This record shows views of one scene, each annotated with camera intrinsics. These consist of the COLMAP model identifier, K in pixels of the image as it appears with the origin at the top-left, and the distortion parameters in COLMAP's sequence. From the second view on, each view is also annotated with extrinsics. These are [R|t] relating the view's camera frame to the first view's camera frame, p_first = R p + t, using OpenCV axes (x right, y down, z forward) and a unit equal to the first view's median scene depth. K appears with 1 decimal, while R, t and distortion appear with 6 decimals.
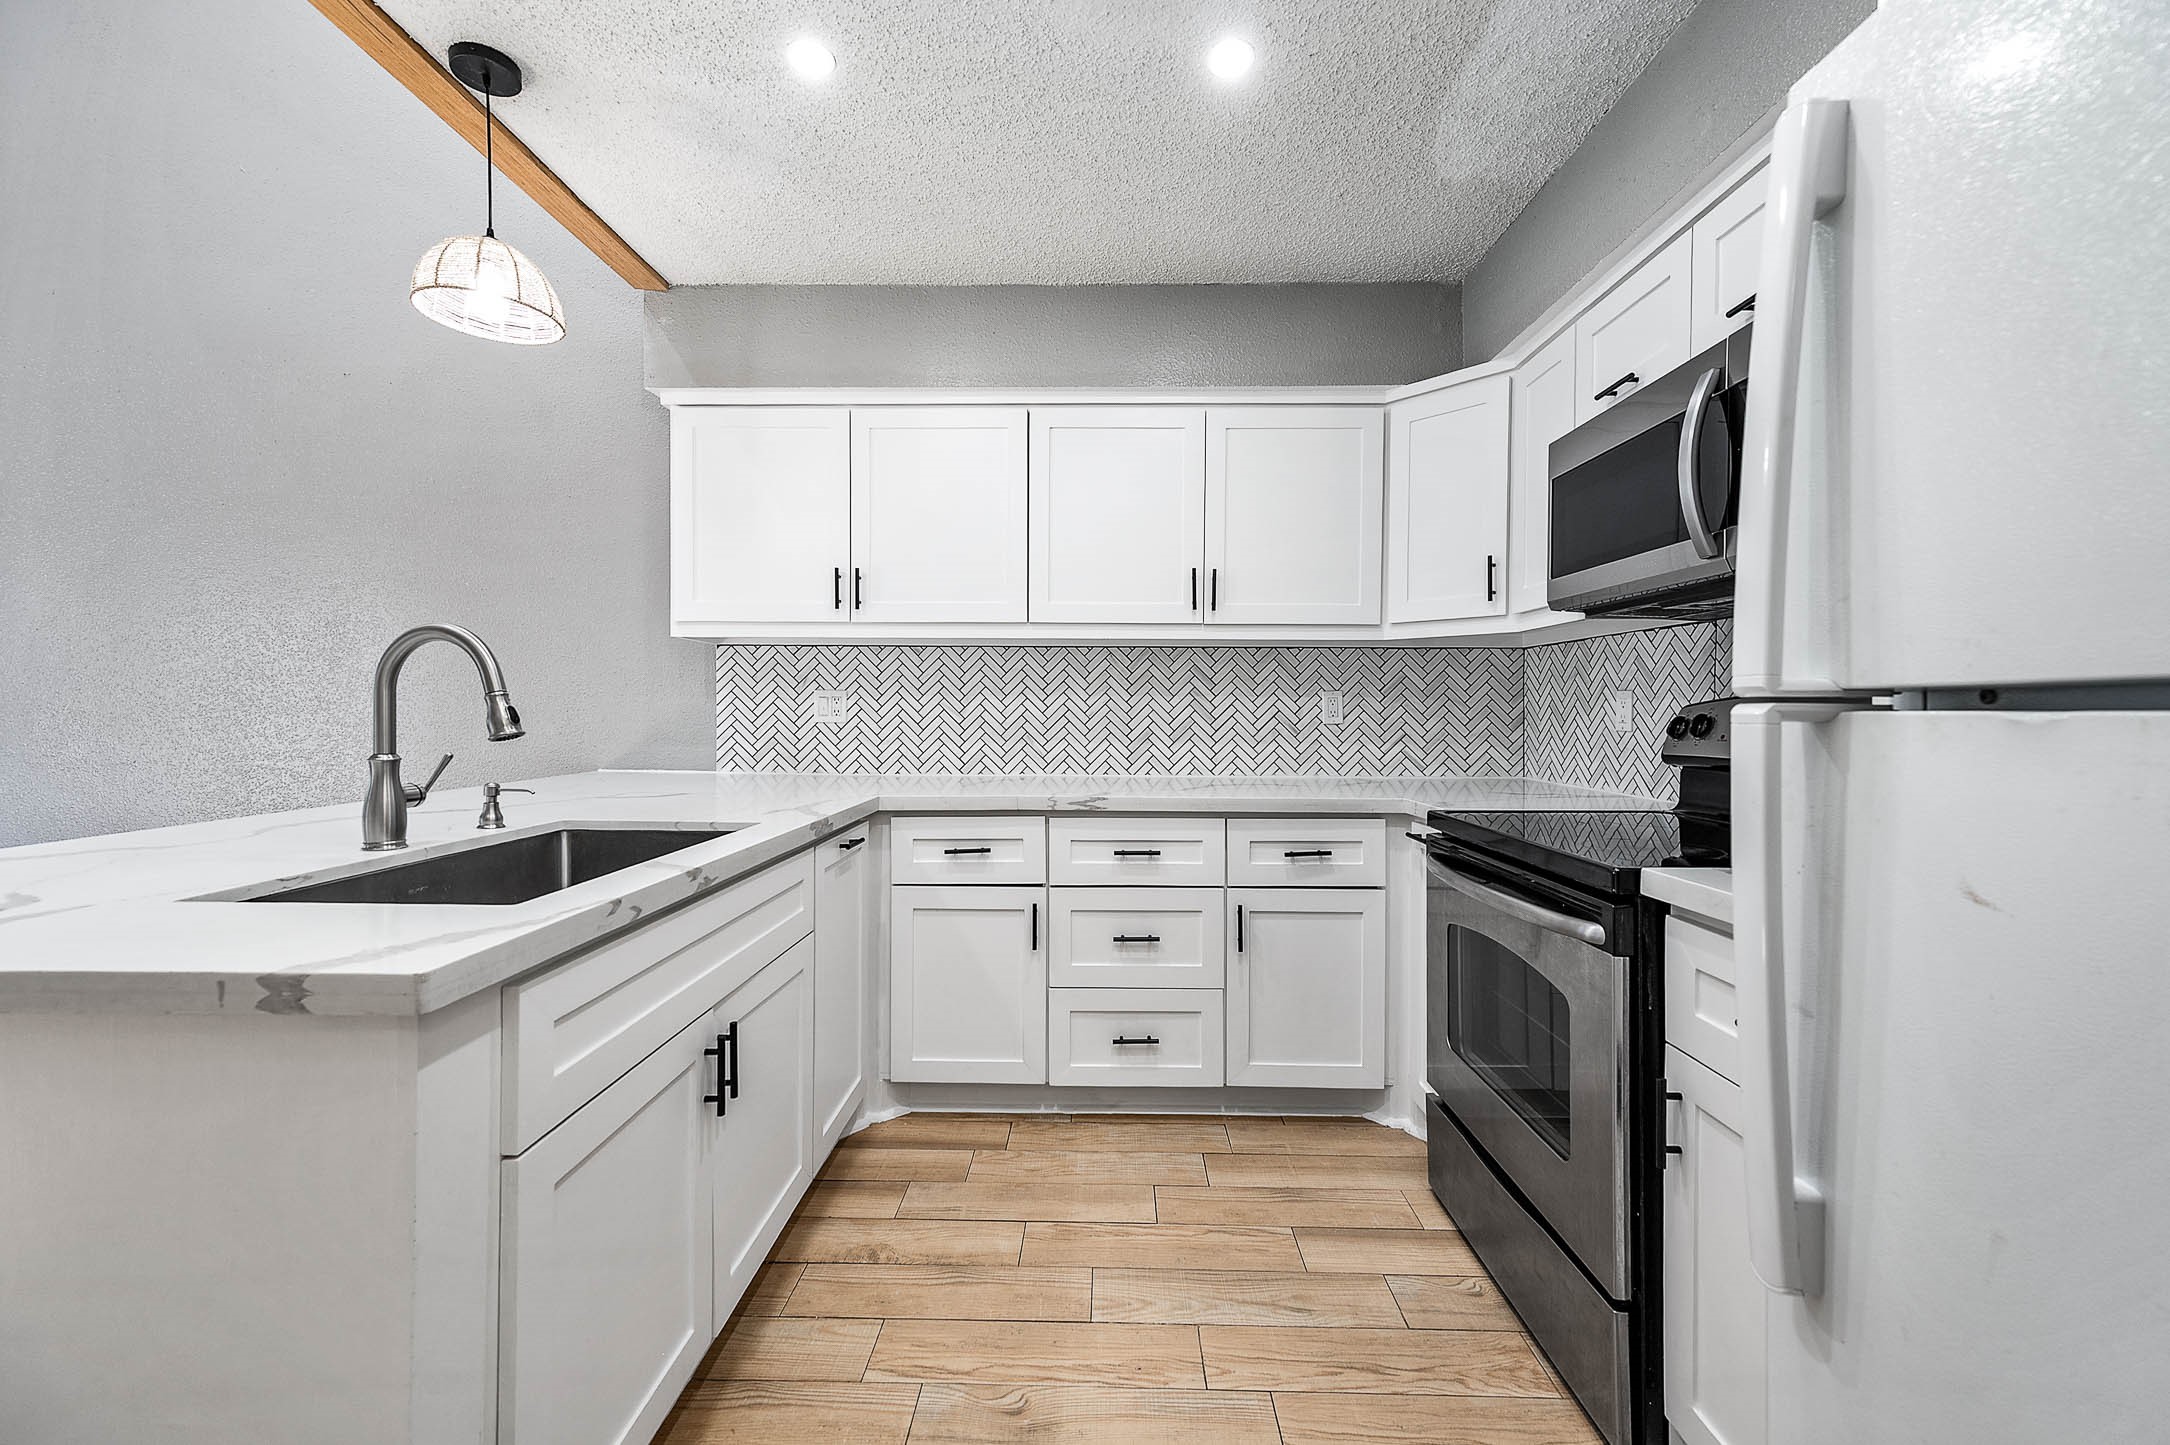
lens RADIAL K [[849.1, 0, 1084.2], [0, 849.1, 713.1], [0, 0, 1]] dist [0.010350, 0.000354]
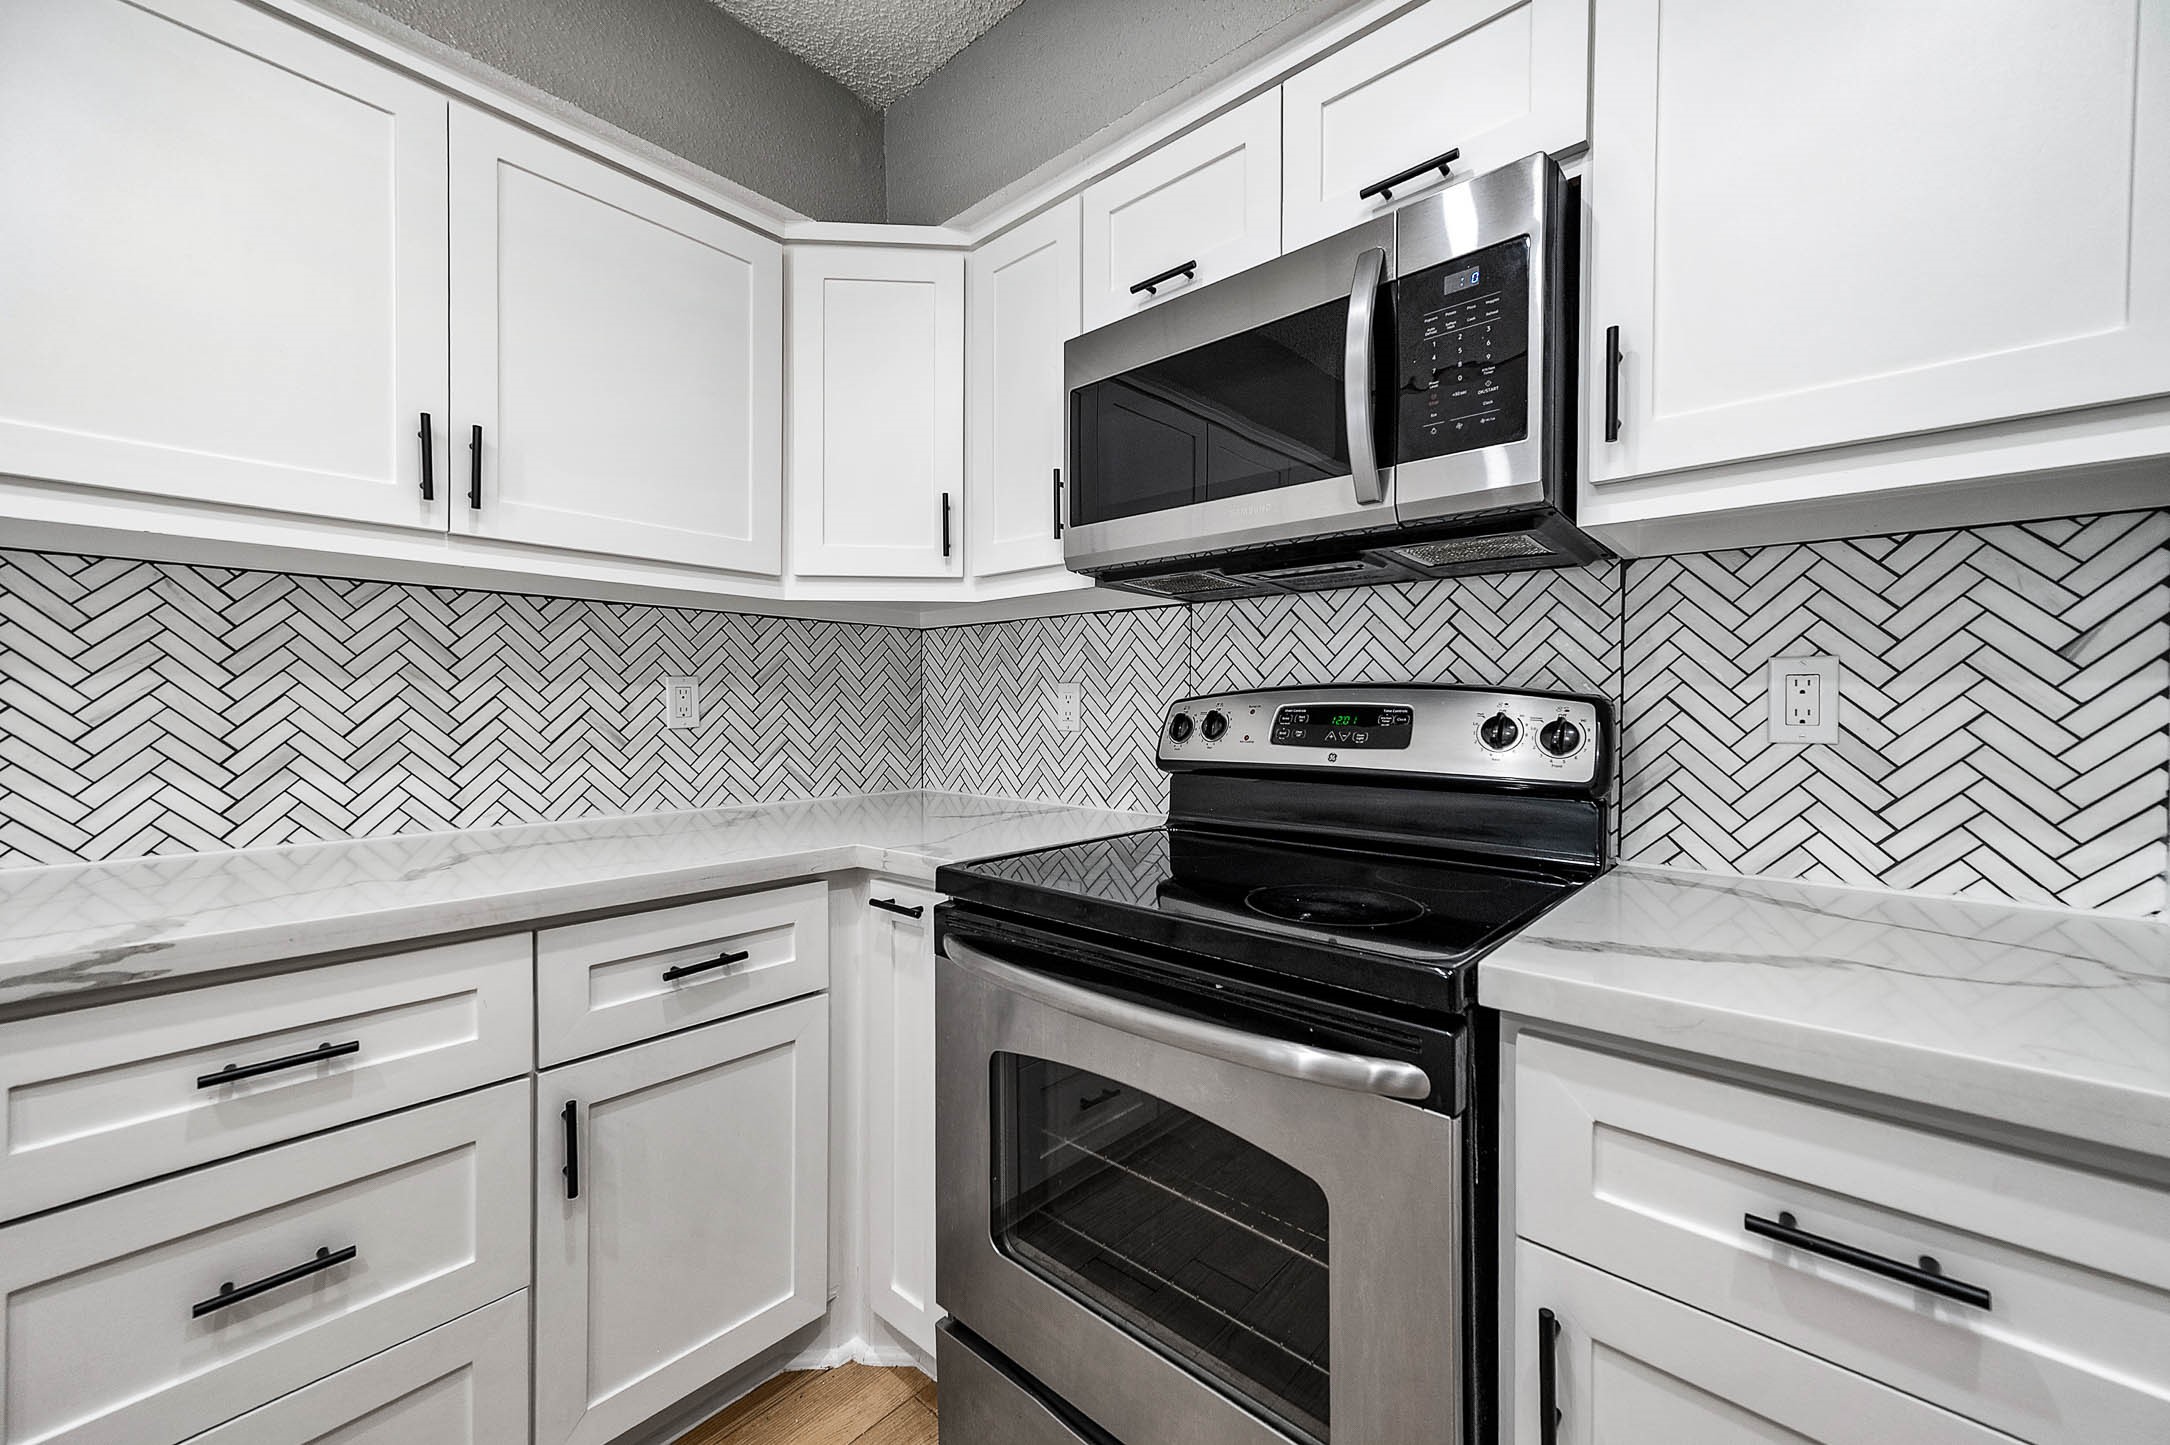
lens RADIAL K [[849.1, 0, 1087.7], [0, 849.1, 712.2], [0, 0, 1]] dist [0.010350, 0.000354]
pose [[0.648043, -0.006617, 0.761575, 0.001530], [0.003881, 0.999978, 0.005385, -0.001836], [-0.761594, -0.000534, 0.648054, 0.443785]]
